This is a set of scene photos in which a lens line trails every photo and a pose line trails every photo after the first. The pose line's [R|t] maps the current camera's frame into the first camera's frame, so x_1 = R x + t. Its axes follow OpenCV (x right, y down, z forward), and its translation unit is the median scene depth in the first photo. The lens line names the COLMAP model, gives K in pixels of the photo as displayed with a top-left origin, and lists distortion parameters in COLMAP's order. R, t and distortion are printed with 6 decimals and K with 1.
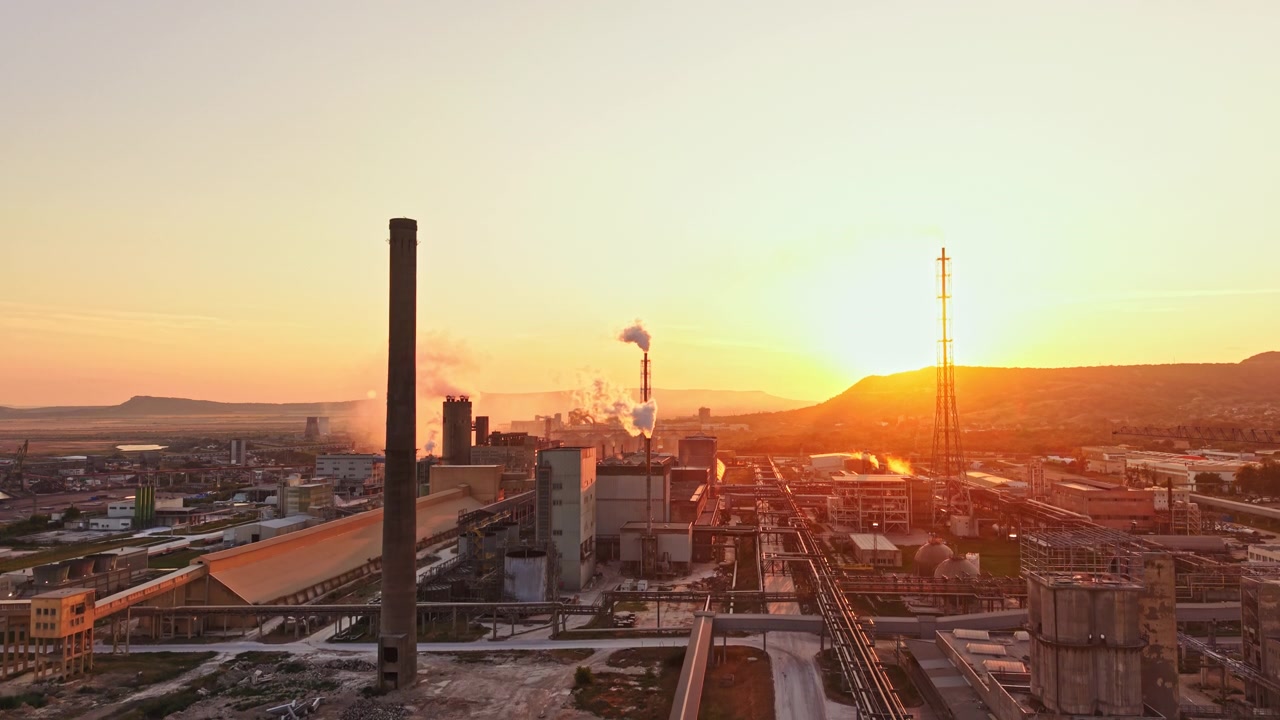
lens RADIAL K [[898.3, 0, 640.0], [0, 898.3, 360.0], [0, 0, 1]] dist [0.009693, -0.003230]
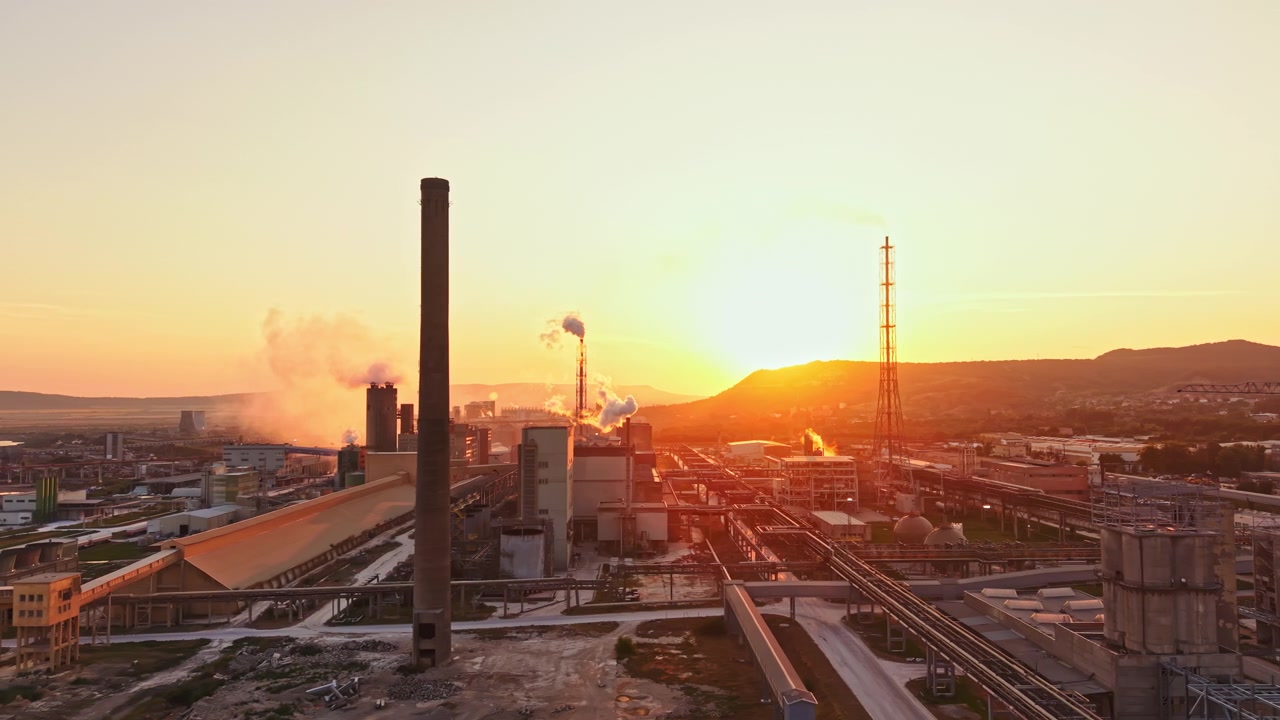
lens RADIAL K [[898.3, 0, 640.0], [0, 898.3, 360.0], [0, 0, 1]] dist [0.009693, -0.003230]
pose [[0.992270, 0.005151, 0.123988, -0.124833], [-0.005935, 0.999965, 0.005959, 0.022347], [-0.123953, -0.006649, 0.992266, 0.013880]]
